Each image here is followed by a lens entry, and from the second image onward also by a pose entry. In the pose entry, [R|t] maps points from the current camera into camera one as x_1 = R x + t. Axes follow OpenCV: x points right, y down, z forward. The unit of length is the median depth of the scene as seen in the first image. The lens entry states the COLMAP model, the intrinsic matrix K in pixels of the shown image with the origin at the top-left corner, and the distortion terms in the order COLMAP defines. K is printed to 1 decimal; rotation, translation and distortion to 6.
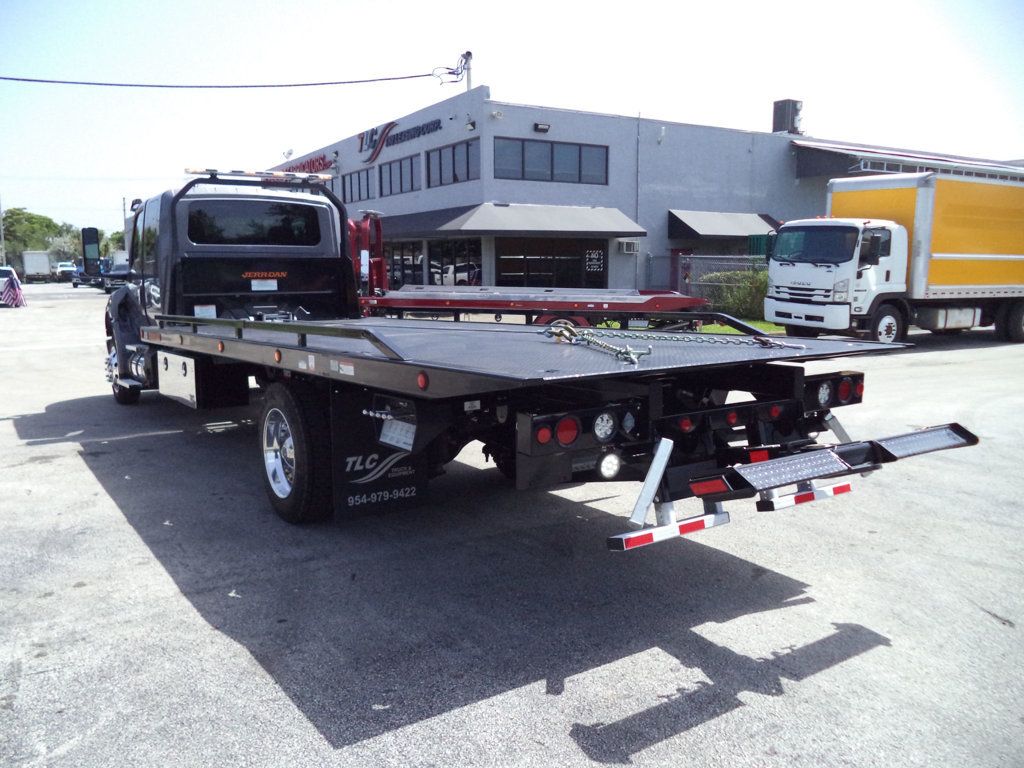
lens RADIAL K [[829.8, 0, 535.3], [0, 829.8, 385.0], [0, 0, 1]] dist [-0.026722, -0.003440]
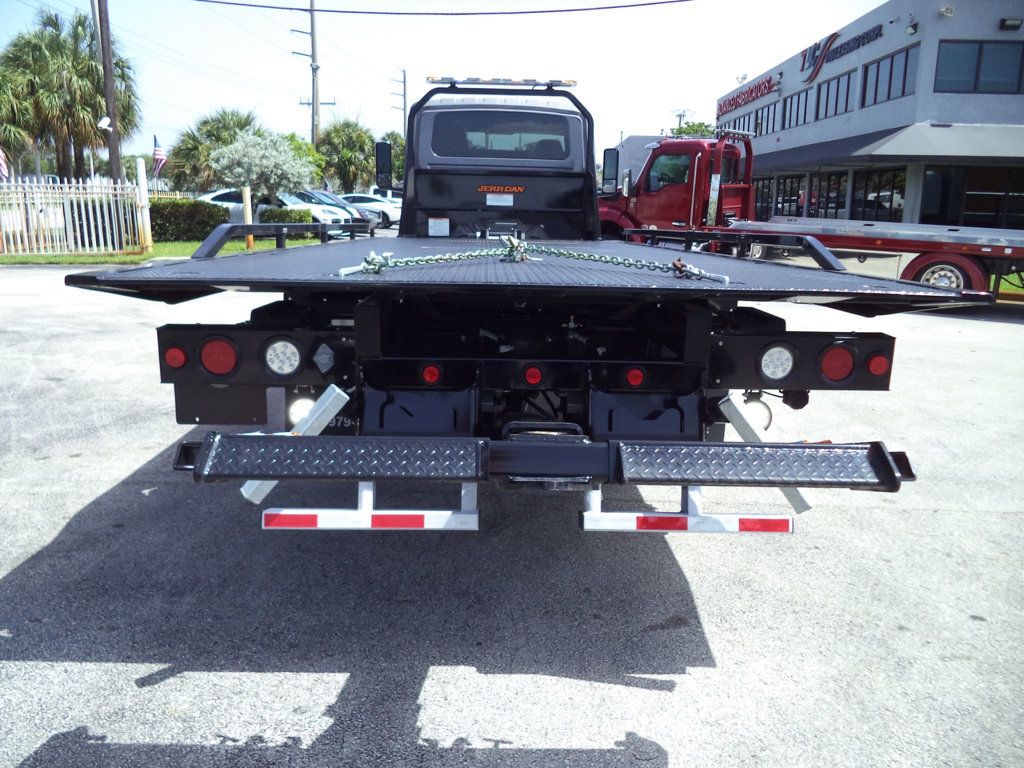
lens RADIAL K [[846.1, 0, 520.1], [0, 846.1, 383.8], [0, 0, 1]] dist [-0.022131, 0.002007]
pose [[0.835204, 0.135805, -0.532908, 0.111743], [-0.098893, 0.990322, 0.097381, -0.003630], [0.540976, -0.028632, 0.840551, 0.083427]]
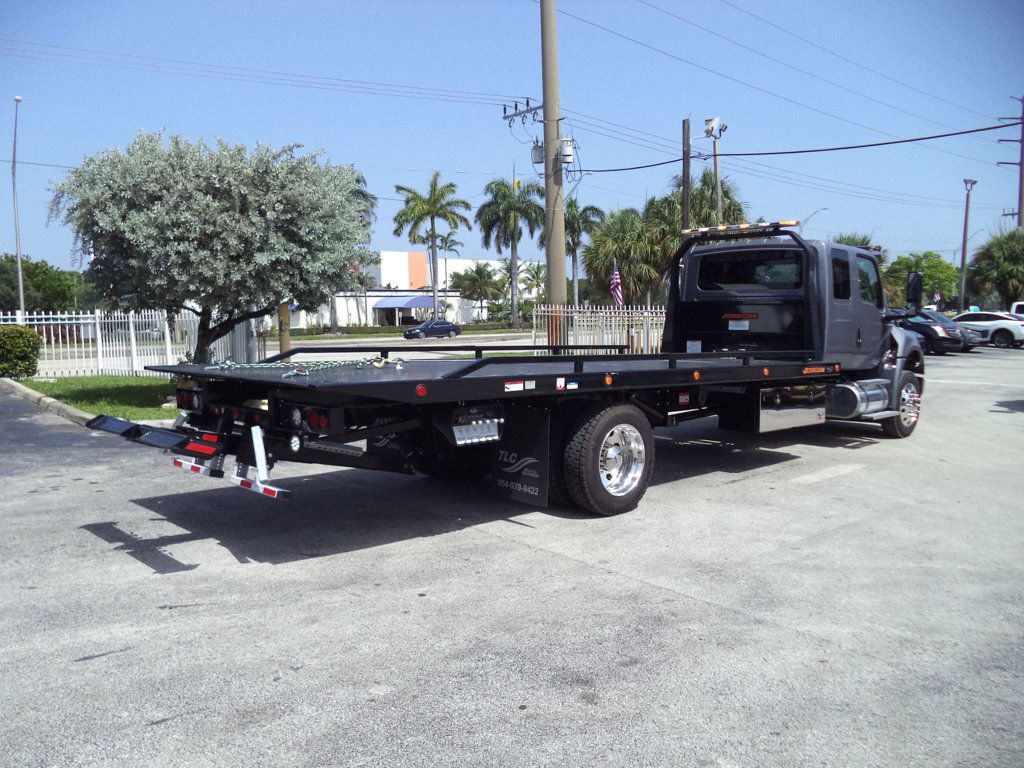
lens RADIAL K [[846.5, 0, 512.0], [0, 846.5, 384.0], [0, 0, 1]] dist [-0.026977, -0.004077]
pose [[0.159631, 0.088868, -0.983169, 0.347902], [-0.135939, 0.988431, 0.067272, -0.035360], [0.977772, 0.122913, 0.169864, 0.234718]]
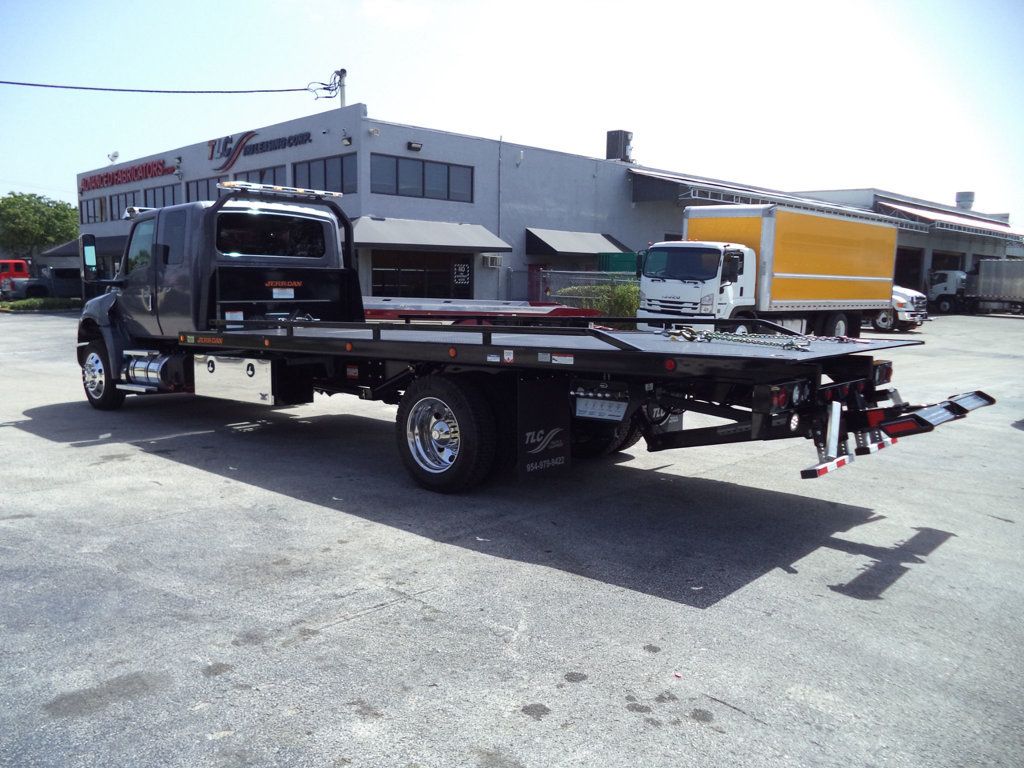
lens RADIAL K [[821.4, 0, 536.8], [0, 821.4, 383.4], [0, 0, 1]] dist [-0.025505, -0.005741]
pose [[0.970410, -0.014375, 0.241035, -0.121123], [0.018081, 0.999750, -0.013173, 0.007124], [-0.240786, 0.017141, 0.970427, -0.049393]]
